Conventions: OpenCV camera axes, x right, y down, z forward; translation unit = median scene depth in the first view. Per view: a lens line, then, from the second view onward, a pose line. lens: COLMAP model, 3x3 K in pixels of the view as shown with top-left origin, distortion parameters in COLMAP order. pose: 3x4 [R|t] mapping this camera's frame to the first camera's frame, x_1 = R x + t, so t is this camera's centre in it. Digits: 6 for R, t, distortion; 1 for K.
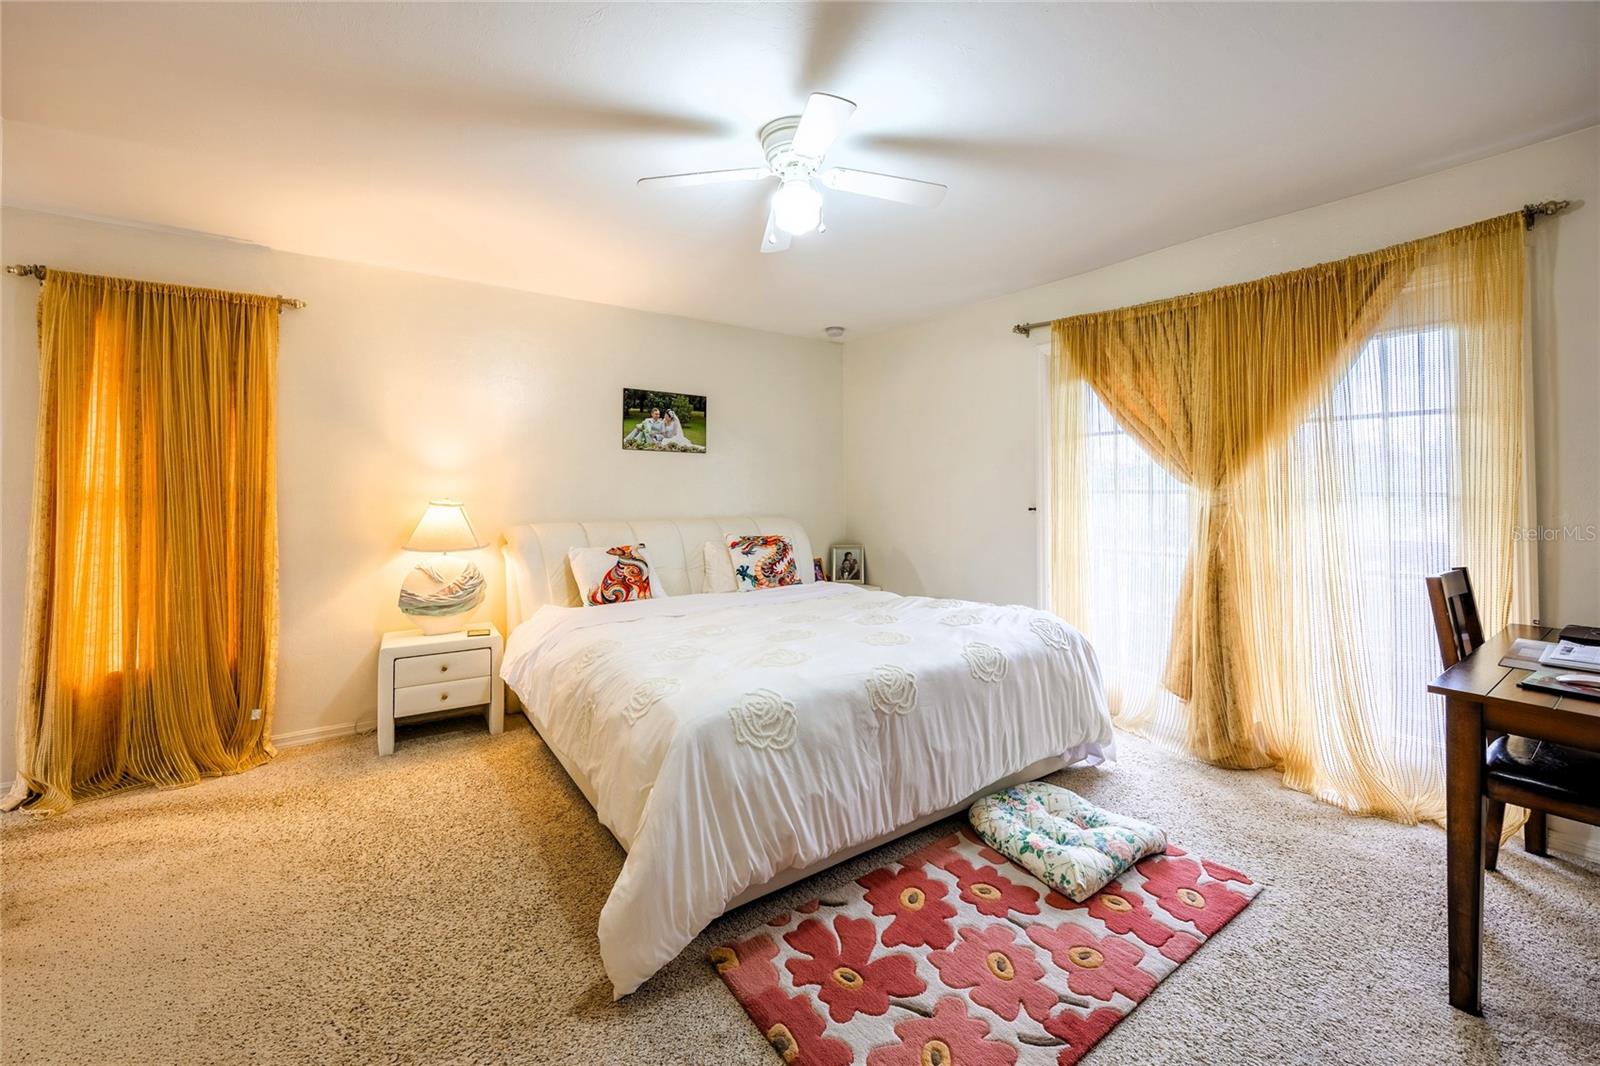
lens RADIAL K [[634.9, 0, 795.5], [0, 634.9, 480.1], [0, 0, 1]] dist [0.000139, 0.000110]
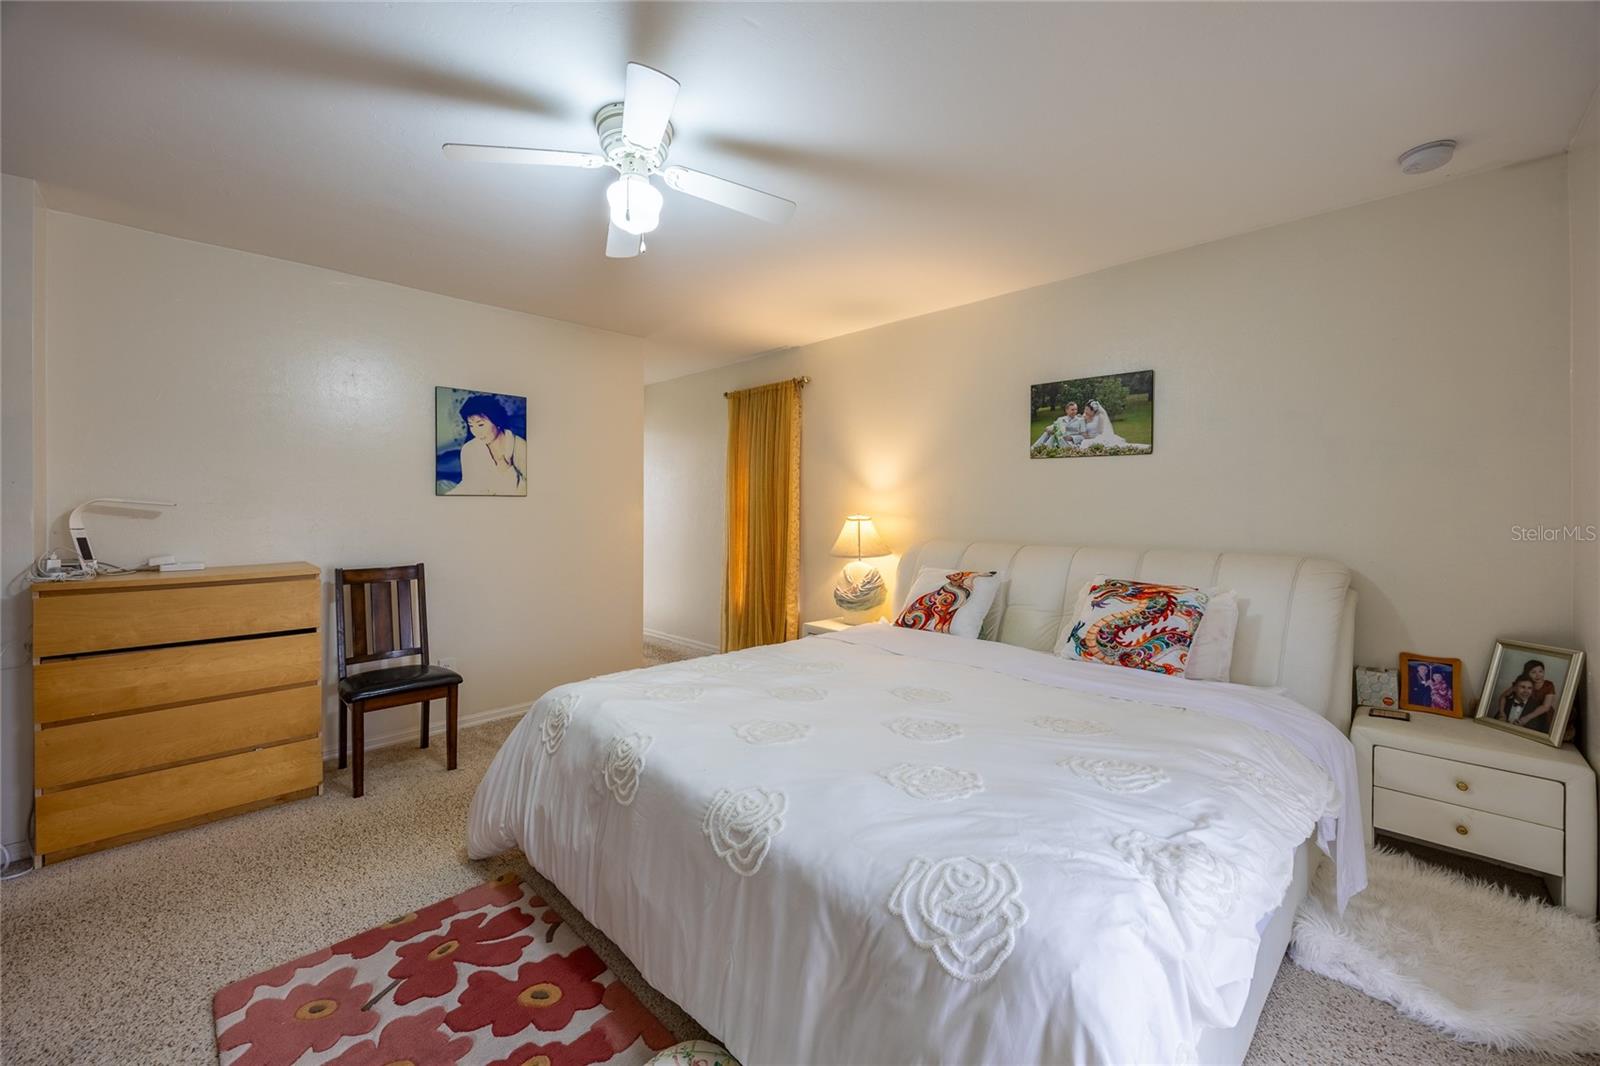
lens RADIAL K [[626.1, 0, 796.9], [0, 626.1, 506.3], [0, 0, 1]] dist [-0.002064, -0.000019]
pose [[0.168795, 0.003545, -0.985645, 0.486214], [0.013817, 0.999887, 0.005962, 0.004430], [0.985554, -0.014625, 0.168727, 0.554170]]
